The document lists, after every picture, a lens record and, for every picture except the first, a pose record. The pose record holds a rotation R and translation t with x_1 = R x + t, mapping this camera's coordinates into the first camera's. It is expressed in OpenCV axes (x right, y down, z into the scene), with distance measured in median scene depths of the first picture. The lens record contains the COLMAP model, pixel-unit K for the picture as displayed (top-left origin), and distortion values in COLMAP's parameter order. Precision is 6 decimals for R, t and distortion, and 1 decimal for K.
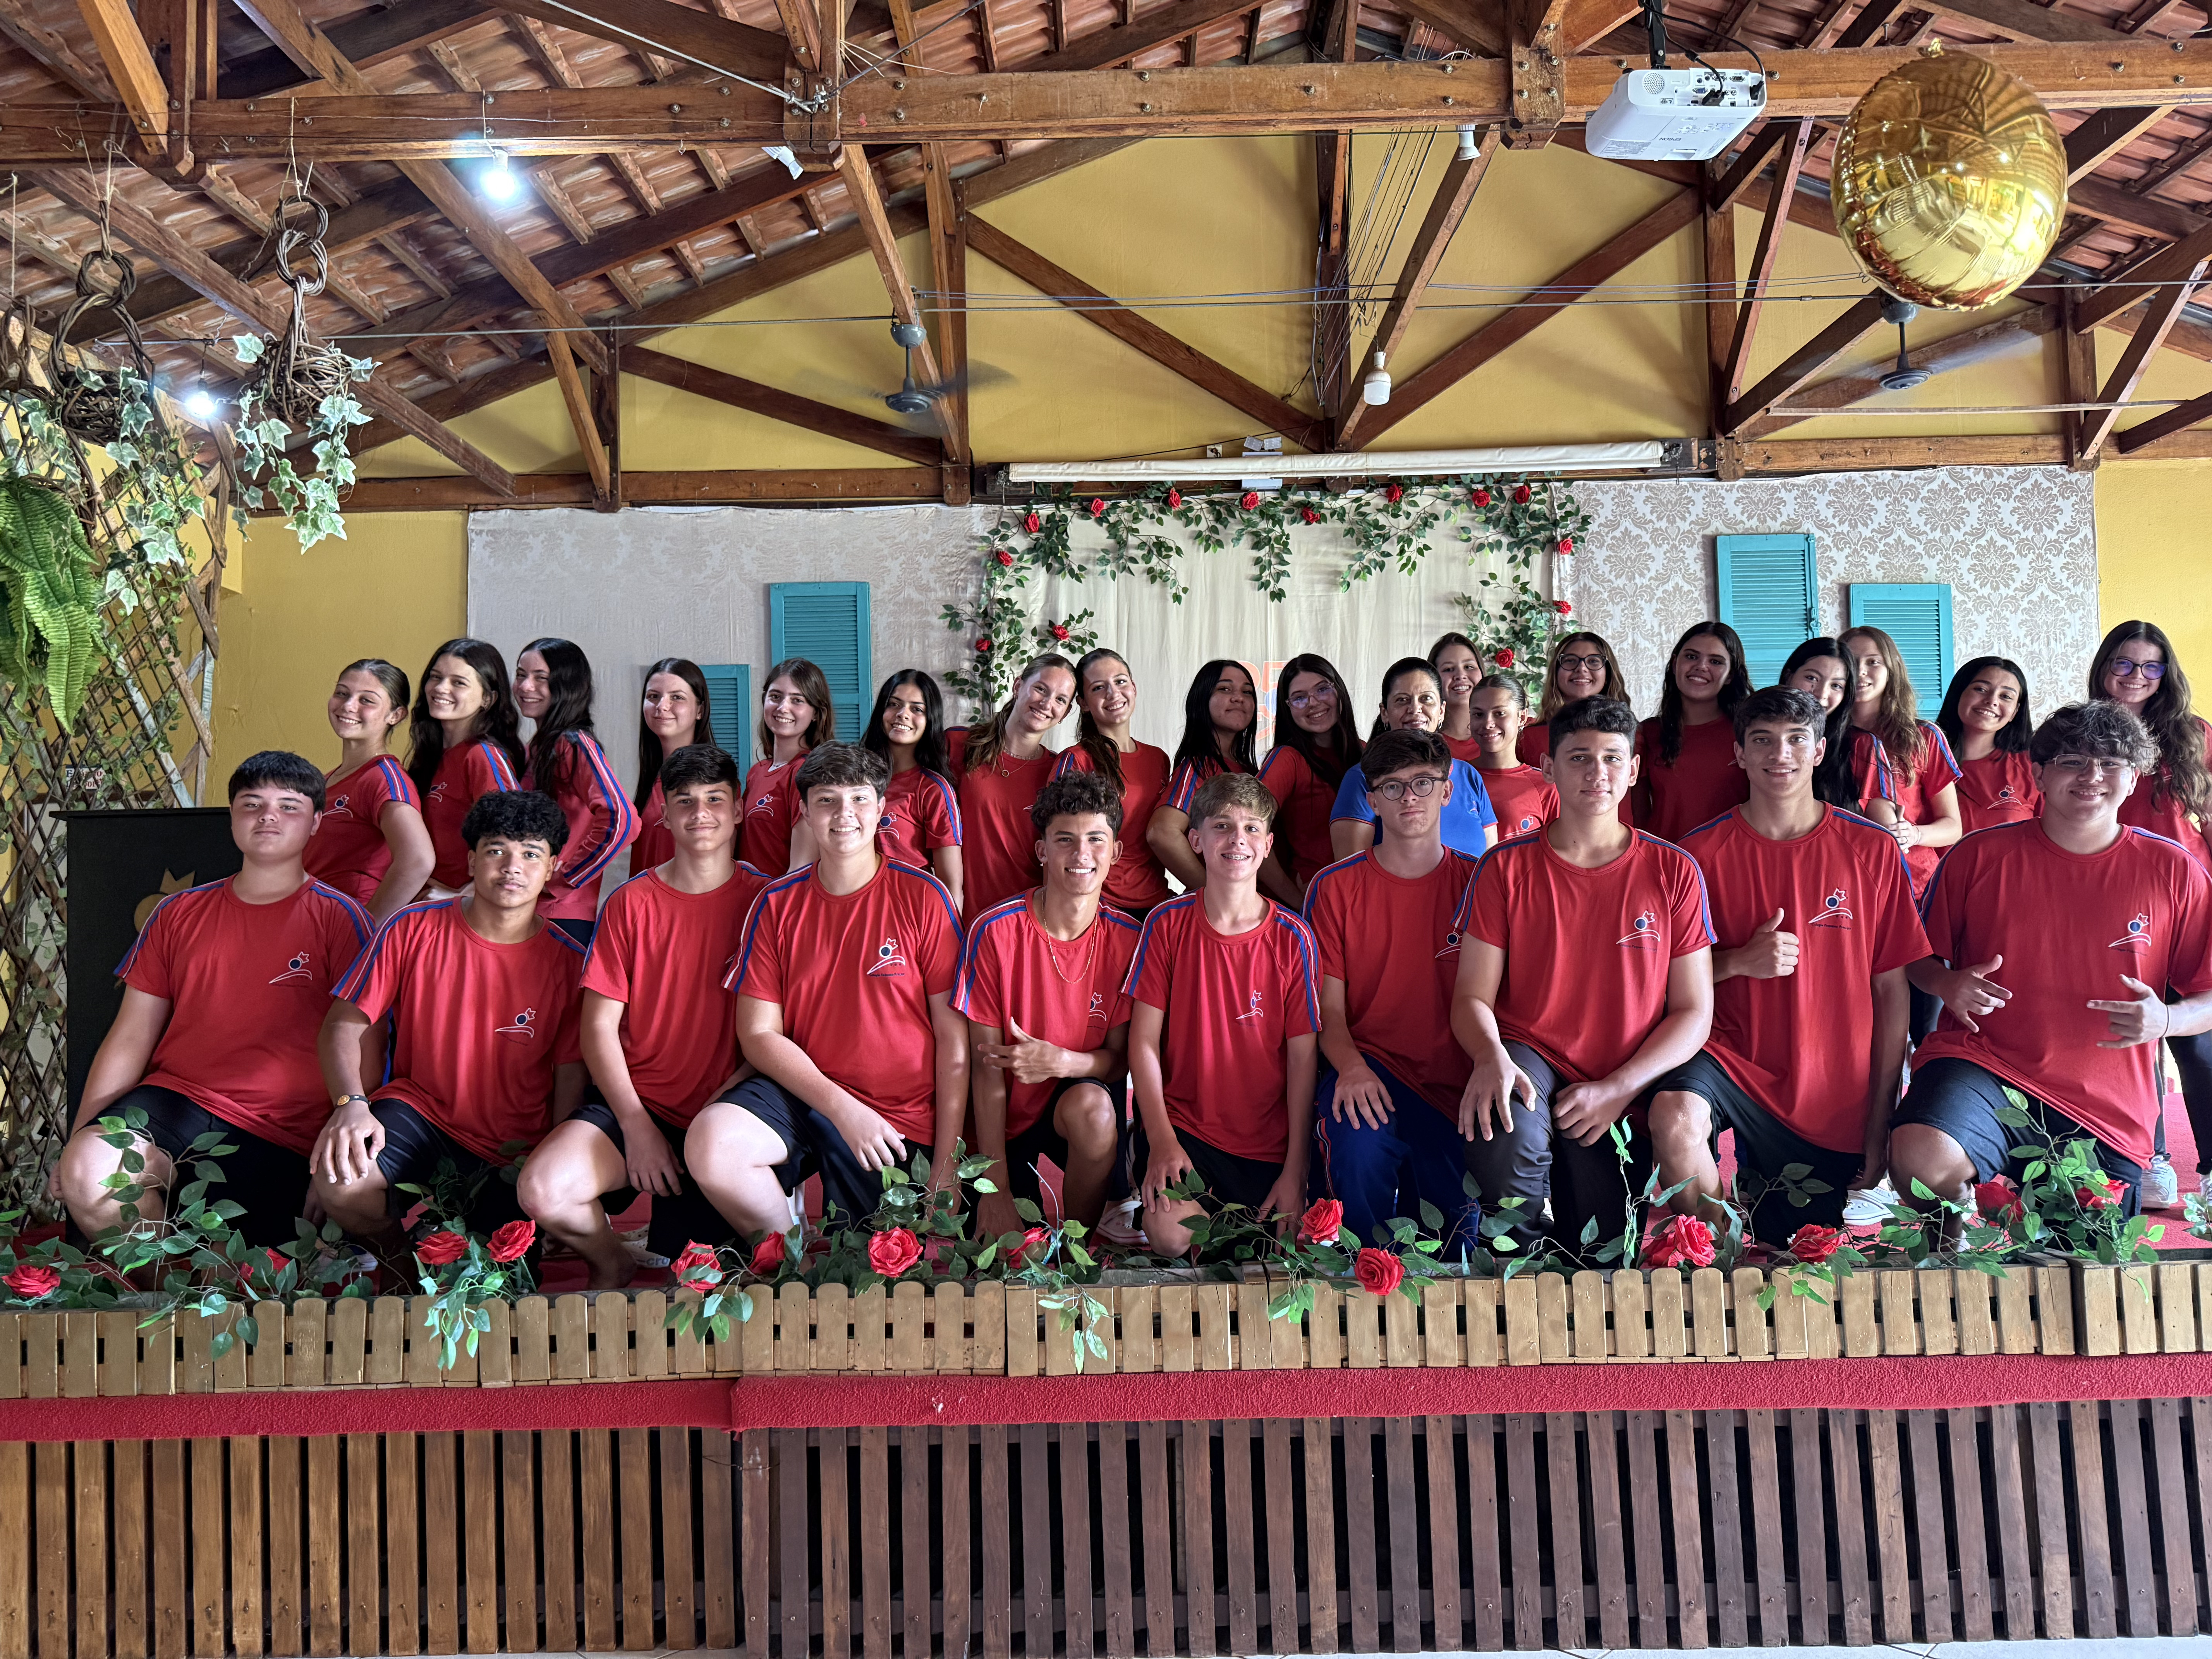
lens RADIAL K [[1532.8, 0, 1097.1], [0, 1532.8, 819.1], [0, 0, 1]] dist [0.022901, -0.016279]
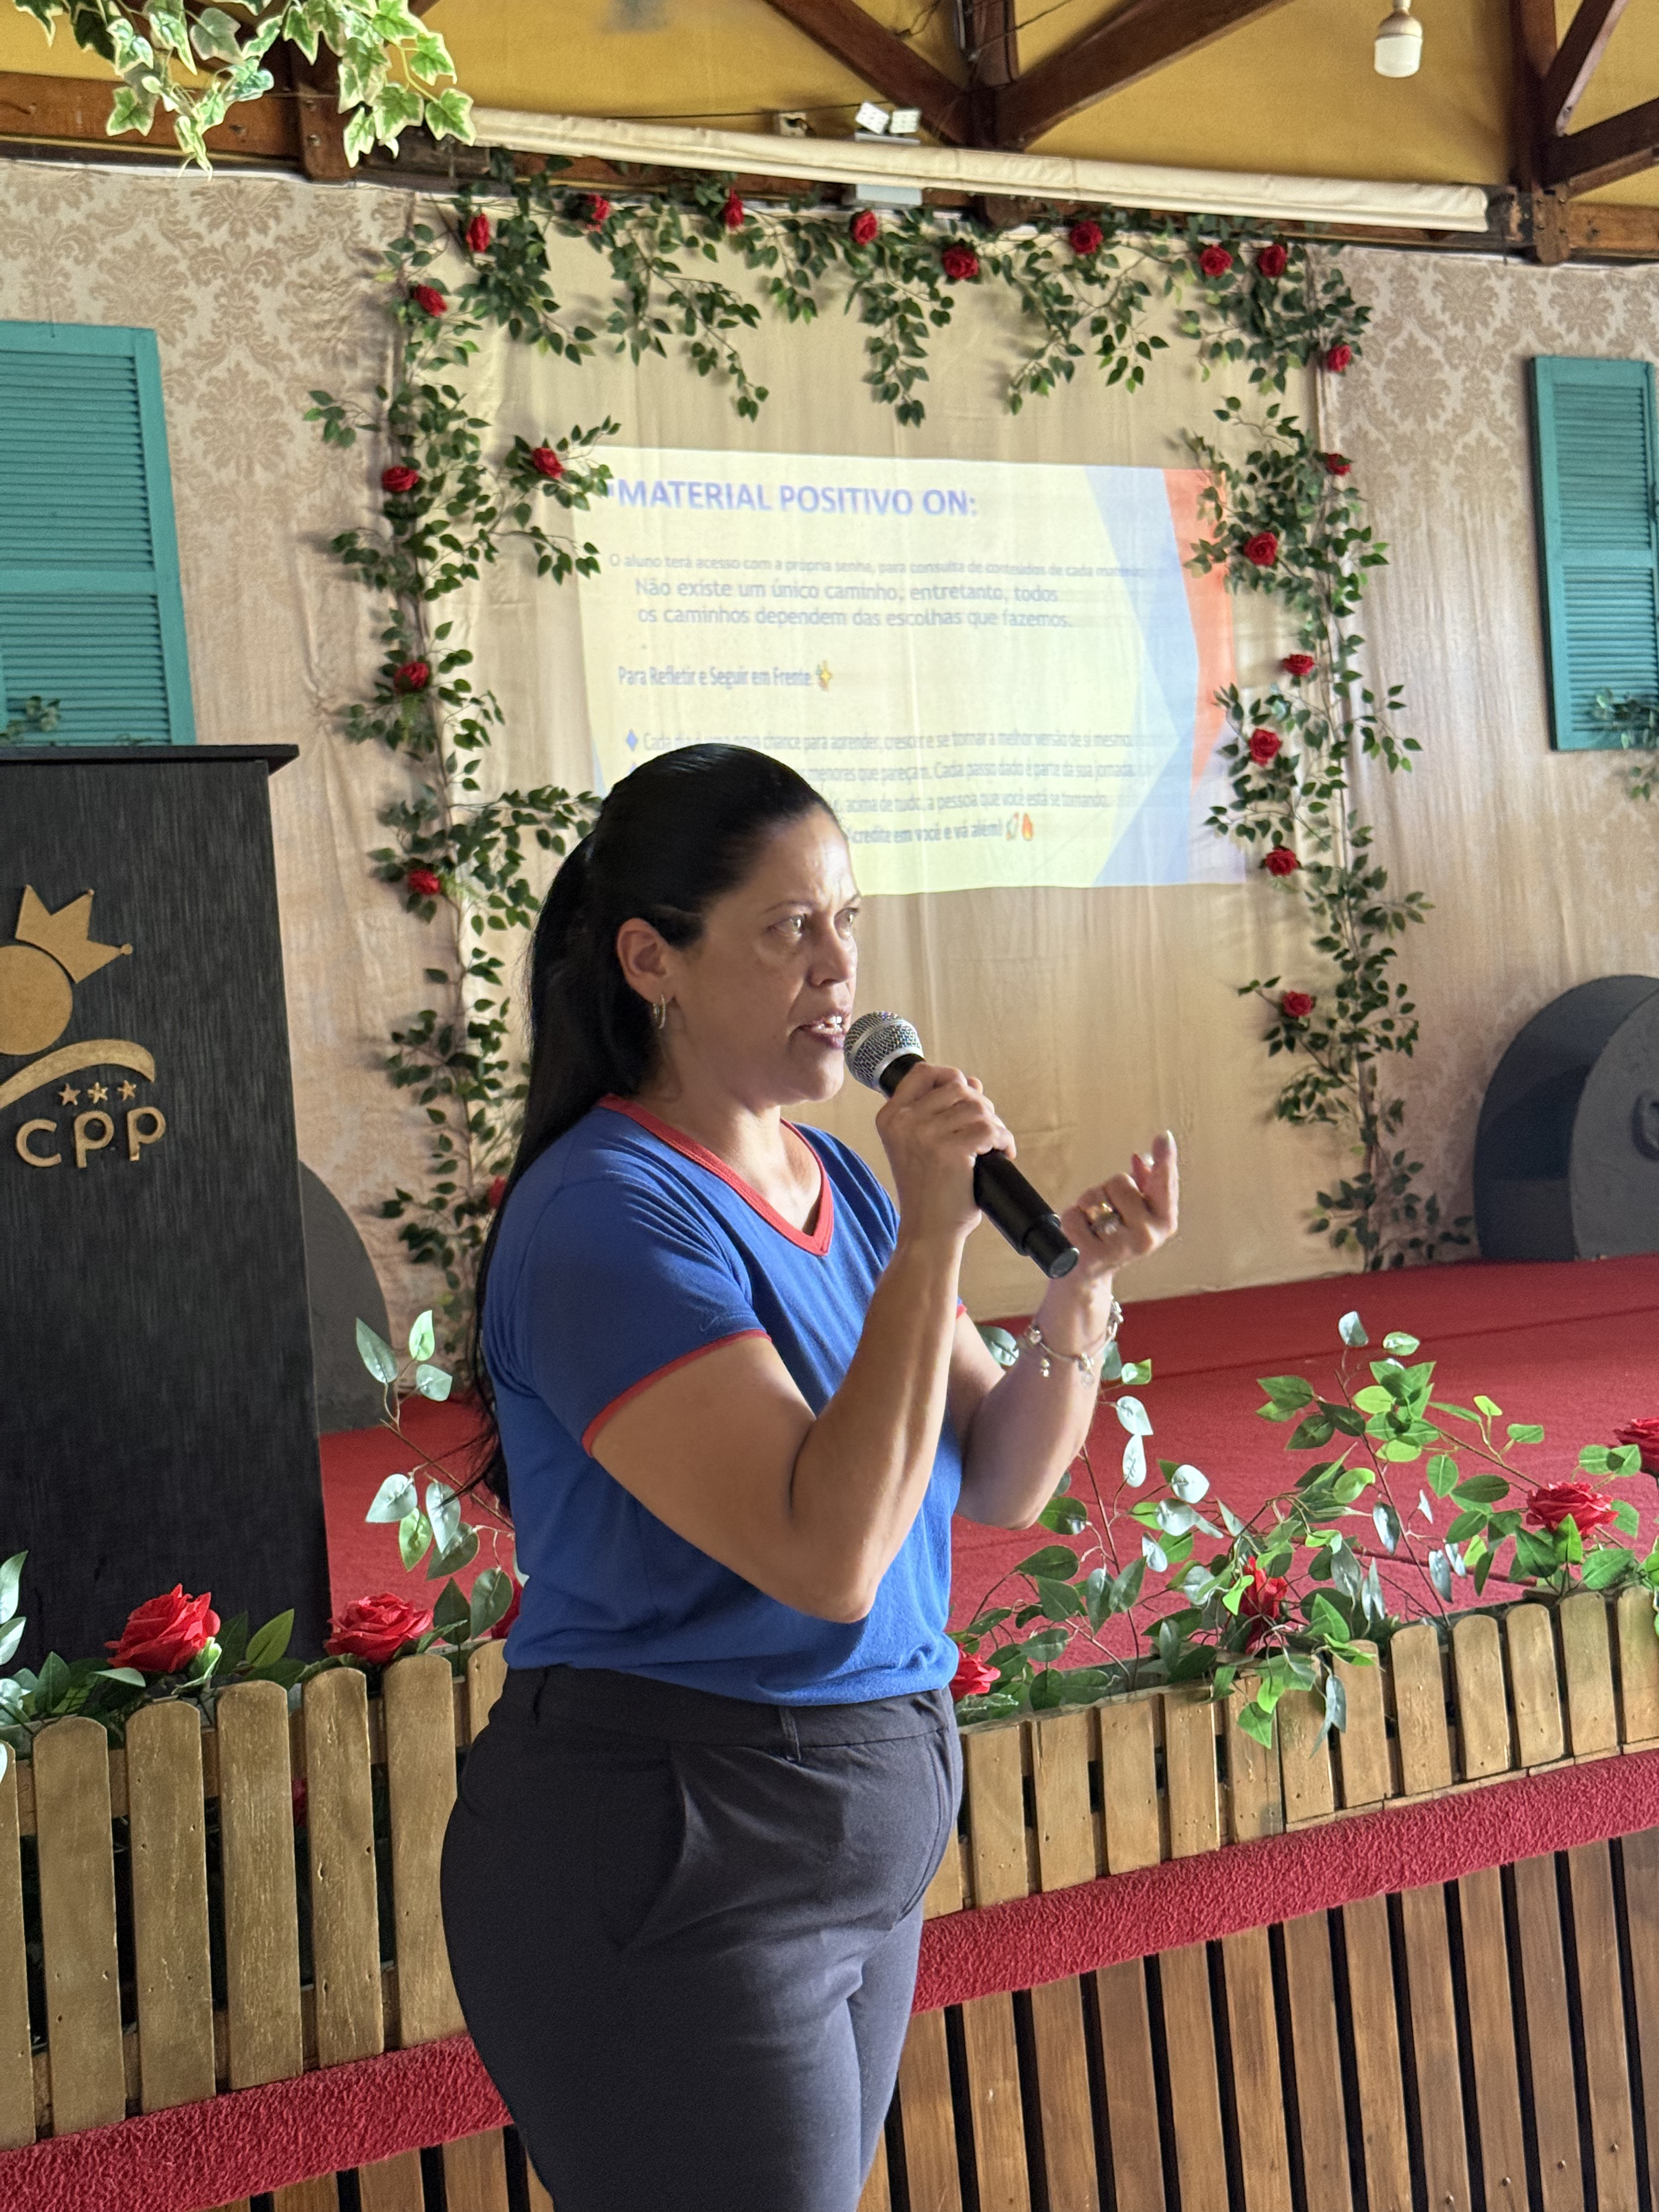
lens RADIAL K [[3063.0, 0, 844.5], [0, 3063.0, 1097.0], [0, 0, 1]] dist [0.086951, 0.000000]
pose [[0.862394, -0.050769, 0.503685, -0.454918], [0.020948, 0.997685, 0.064696, 0.021764], [-0.505804, -0.045242, 0.861461, 0.076374]]
